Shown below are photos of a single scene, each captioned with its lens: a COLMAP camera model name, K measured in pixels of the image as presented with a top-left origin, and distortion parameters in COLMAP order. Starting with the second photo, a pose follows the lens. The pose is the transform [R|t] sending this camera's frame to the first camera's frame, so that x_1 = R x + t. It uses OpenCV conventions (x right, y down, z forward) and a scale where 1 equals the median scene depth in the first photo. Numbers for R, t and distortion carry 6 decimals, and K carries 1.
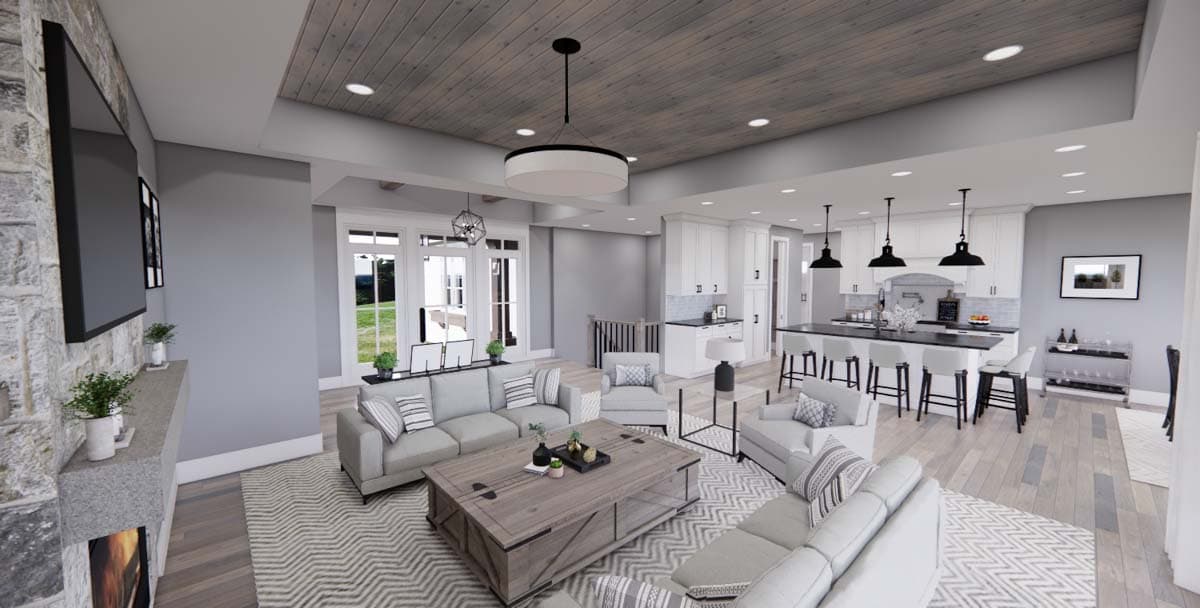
lens RADIAL K [[434.8, 0, 598.2], [0, 434.8, 302.7], [0, 0, 1]] dist [0.000131, -0.000269]
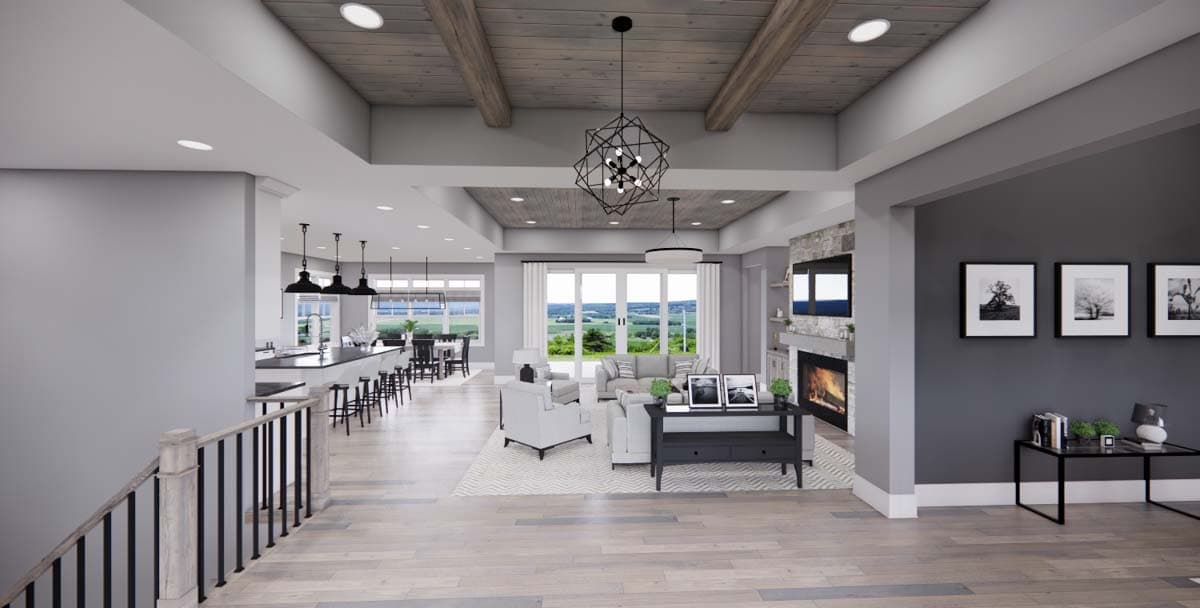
lens RADIAL K [[434.8, 0, 598.6], [0, 434.8, 303.4], [0, 0, 1]] dist [0.000131, -0.000269]
pose [[-0.773835, 0.001754, 0.633385, -0.566075], [0.035819, 0.998517, 0.040995, -0.079197], [-0.632374, 0.054411, -0.772750, 1.418814]]
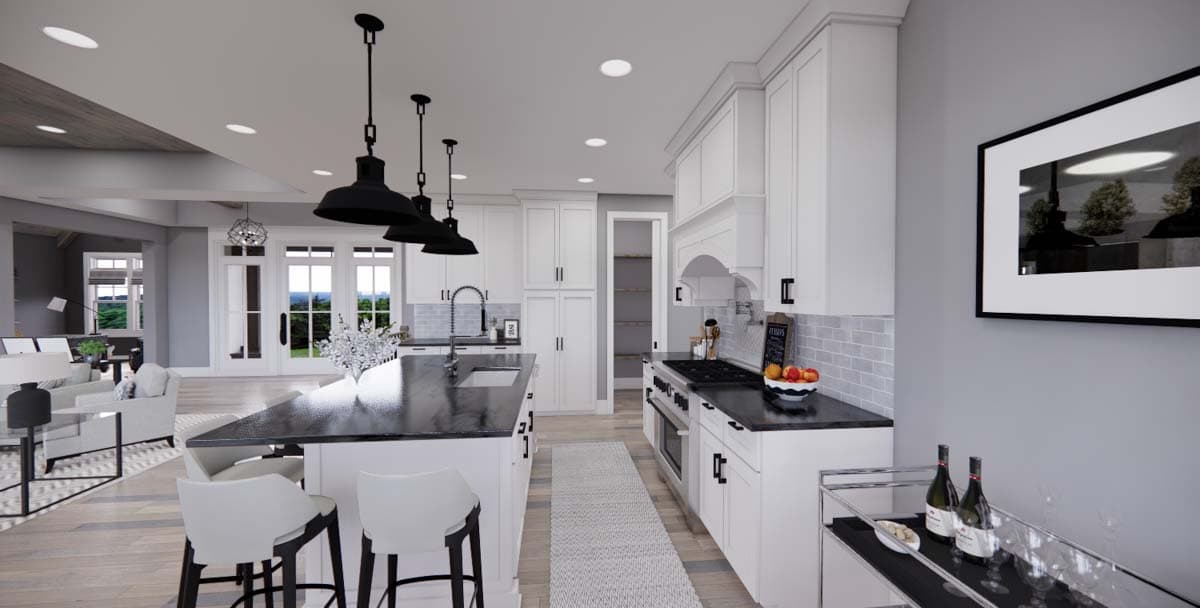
lens RADIAL K [[434.8, 0, 598.6], [0, 434.8, 302.4], [0, 0, 1]] dist [0.000131, -0.000269]
pose [[0.811034, 0.007119, -0.584956, 1.082560], [-0.033151, 0.998878, -0.033807, -0.004522], [0.584059, 0.046811, 0.810360, 0.714676]]
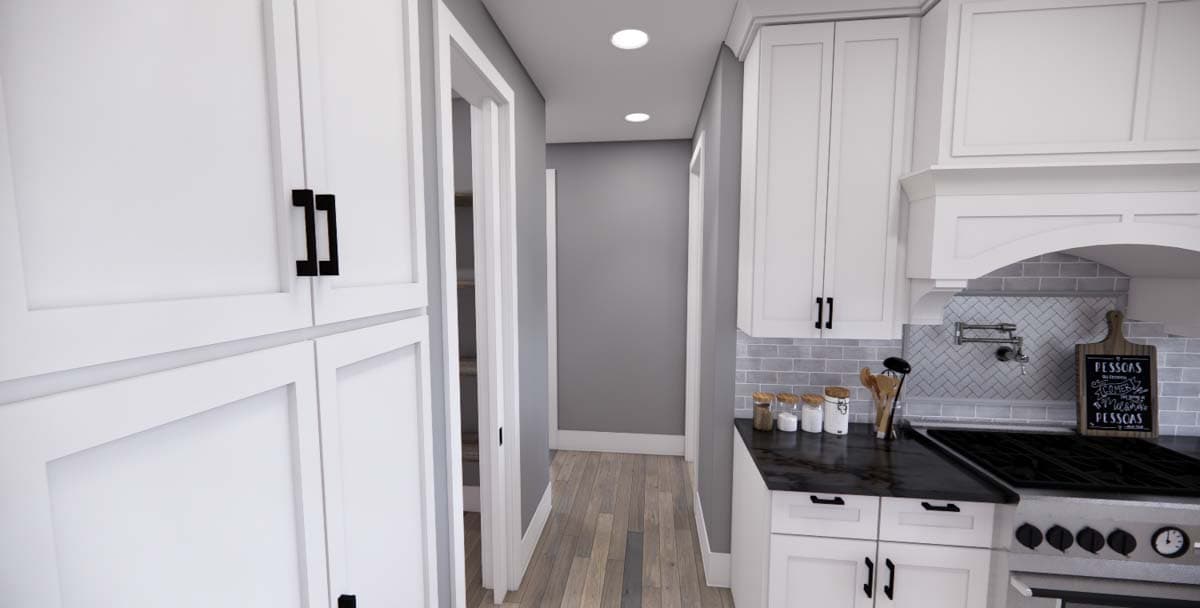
lens RADIAL K [[434.8, 0, 598.6], [0, 434.8, 305.9], [0, 0, 1]] dist [0.000131, -0.000269]
pose [[0.747717, -0.058992, 0.661392, 0.477205], [0.037467, 0.998207, 0.046676, -0.068499], [-0.662960, -0.010120, 0.748586, 1.214216]]
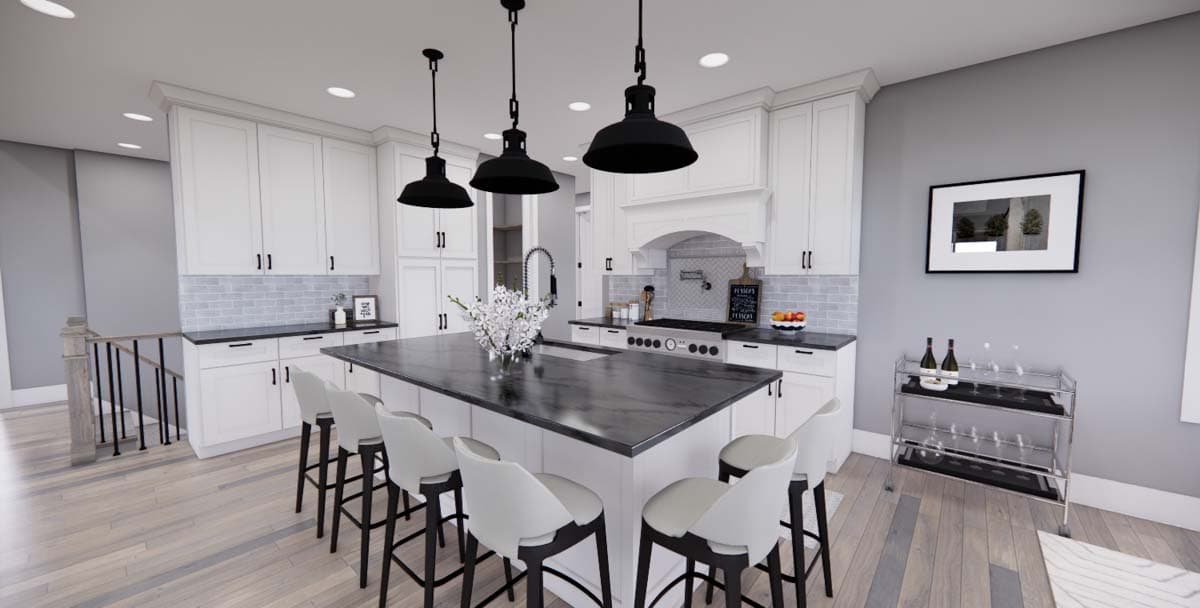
lens RADIAL K [[434.8, 0, 597.4], [0, 434.8, 303.0], [0, 0, 1]] dist [0.000131, -0.000269]
pose [[0.990787, -0.008469, 0.135167, 0.668093], [0.007413, 0.999938, 0.008314, 0.015629], [-0.135229, -0.007235, 0.990788, 0.600589]]
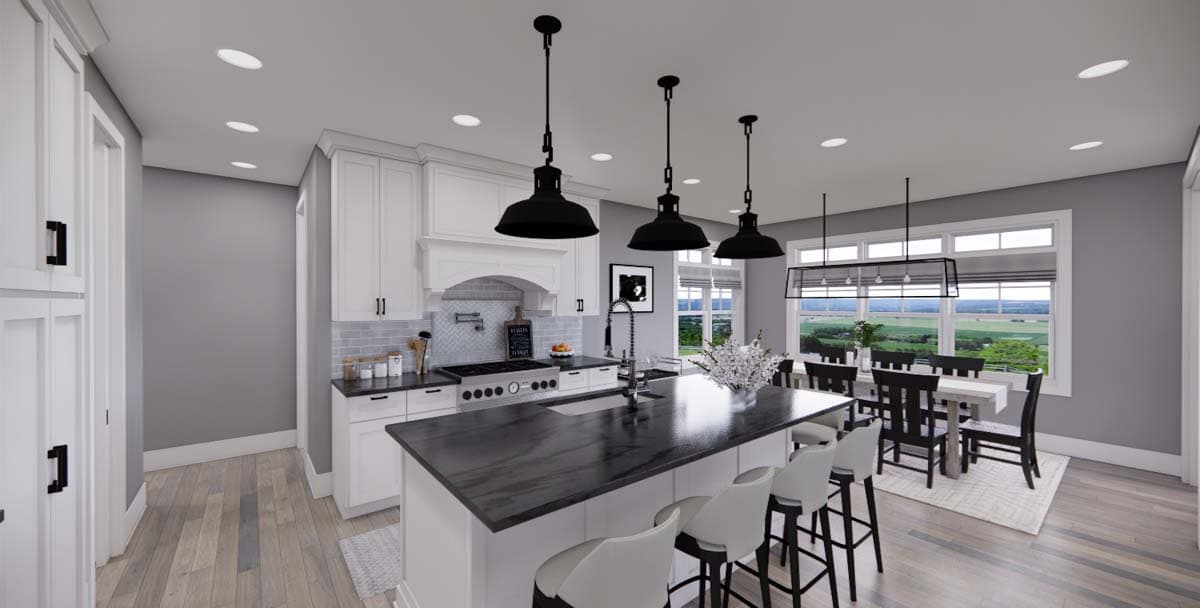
lens RADIAL K [[434.8, 0, 601.0], [0, 434.8, 303.9], [0, 0, 1]] dist [0.000131, -0.000269]
pose [[0.043624, -0.002682, 0.999044, 0.246217], [0.055614, 0.998452, 0.000252, -0.031841], [-0.997499, 0.055549, 0.043705, 1.029459]]
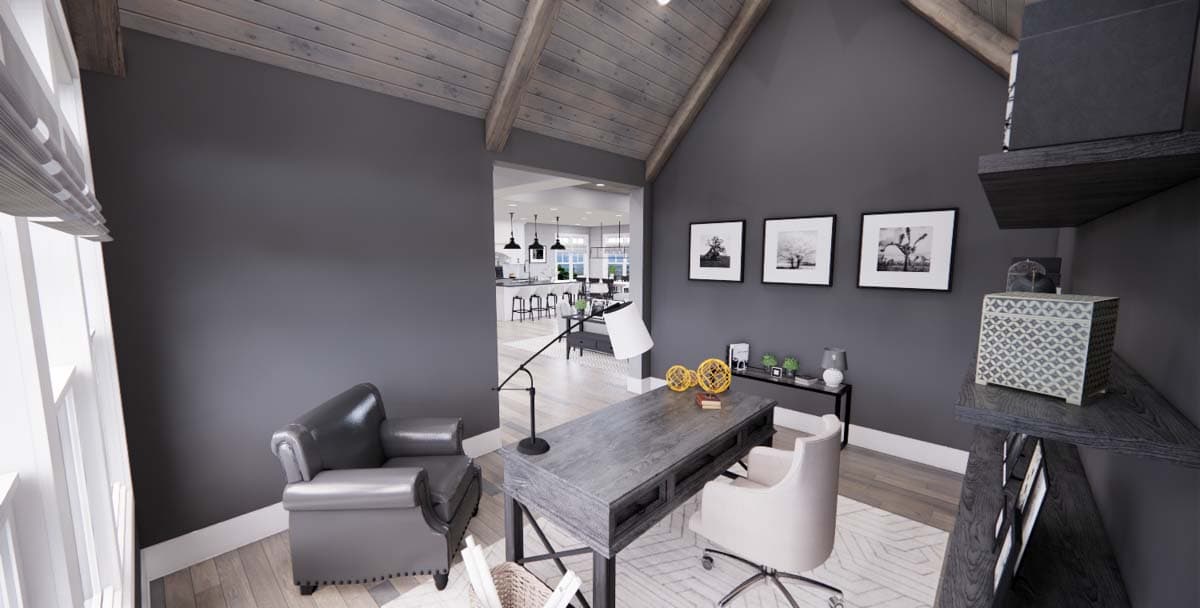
lens RADIAL K [[434.8, 0, 611.5], [0, 434.8, 303.7], [0, 0, 1]] dist [0.000131, -0.000269]
pose [[-0.089237, -0.110818, 0.989826, -1.449659], [0.055620, 0.991686, 0.116041, -0.044310], [-0.994456, 0.065410, -0.082331, 0.800312]]
